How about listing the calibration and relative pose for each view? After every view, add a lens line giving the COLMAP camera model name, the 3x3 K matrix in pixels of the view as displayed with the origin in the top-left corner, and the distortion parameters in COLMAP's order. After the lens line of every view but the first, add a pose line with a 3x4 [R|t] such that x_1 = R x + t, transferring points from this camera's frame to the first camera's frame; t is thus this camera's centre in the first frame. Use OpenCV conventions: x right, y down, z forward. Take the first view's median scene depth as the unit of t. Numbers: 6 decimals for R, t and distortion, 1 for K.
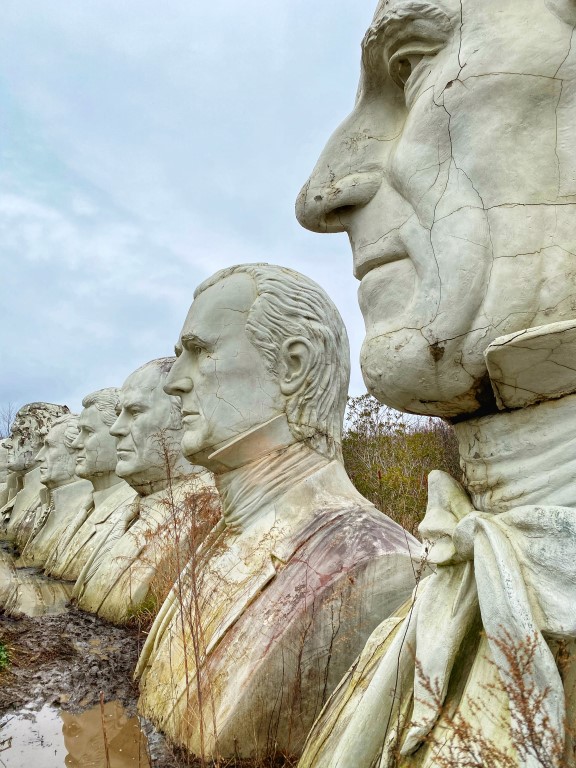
lens RADIAL K [[588.8, 0, 289.7], [0, 588.8, 382.8], [0, 0, 1]] dist [0.035772, -0.037439]
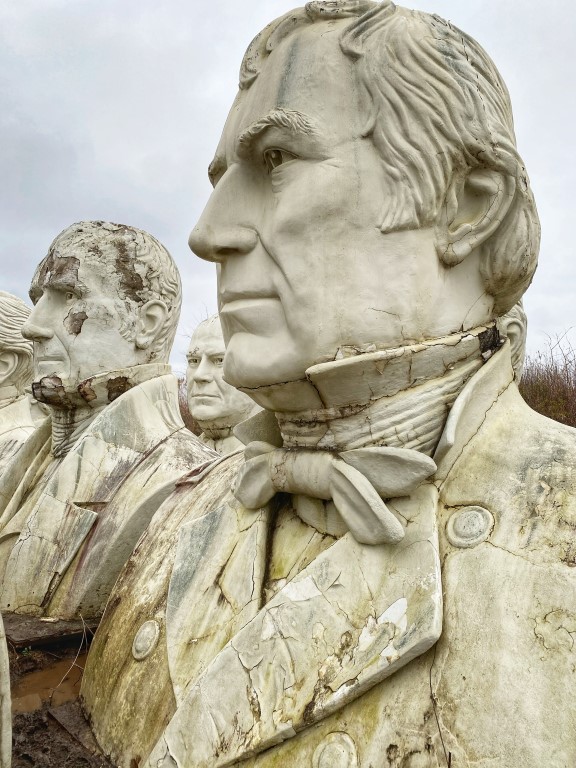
lens RADIAL K [[588.8, 0, 283.6], [0, 588.8, 381.0], [0, 0, 1]] dist [0.035772, -0.037439]
pose [[0.951542, 0.063847, 0.300819, -0.814340], [-0.087611, 0.993955, 0.066170, 0.012908], [-0.294776, -0.089319, 0.951383, -0.052968]]
